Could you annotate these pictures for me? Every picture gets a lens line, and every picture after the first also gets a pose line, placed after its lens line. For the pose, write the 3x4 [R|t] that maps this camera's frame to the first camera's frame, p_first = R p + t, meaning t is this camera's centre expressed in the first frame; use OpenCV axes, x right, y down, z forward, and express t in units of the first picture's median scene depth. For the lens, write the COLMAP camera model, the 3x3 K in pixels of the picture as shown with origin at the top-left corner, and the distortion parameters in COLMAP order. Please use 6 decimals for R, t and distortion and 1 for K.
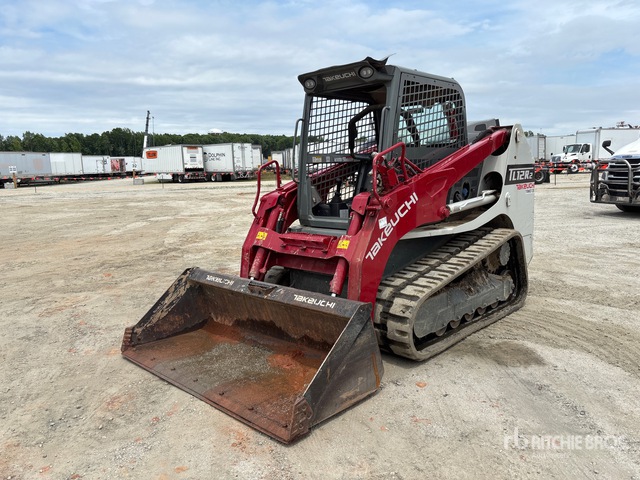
lens RADIAL K [[485.5, 0, 320.0], [0, 485.5, 240.0], [0, 0, 1]] dist [-0.001142, -0.000287]
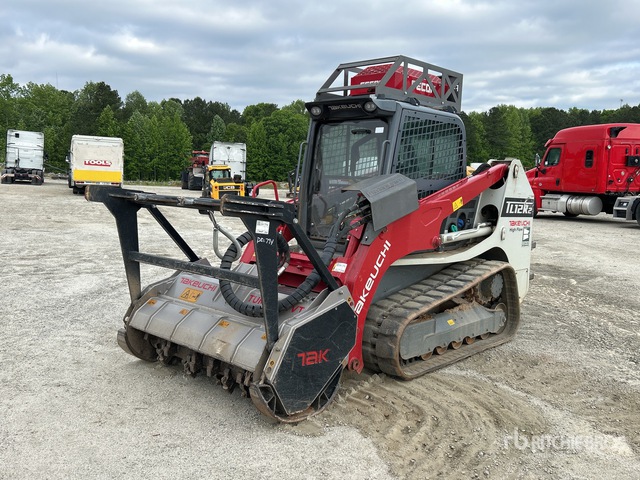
lens RADIAL K [[582.1, 0, 320.0], [0, 582.1, 240.0], [0, 0, 1]] dist [0.004083, 0.000938]
pose [[0.998014, 0.061919, 0.011582, -0.009379], [-0.061492, 0.997523, -0.034159, -0.002351], [-0.013668, 0.033379, 0.999349, -0.222541]]
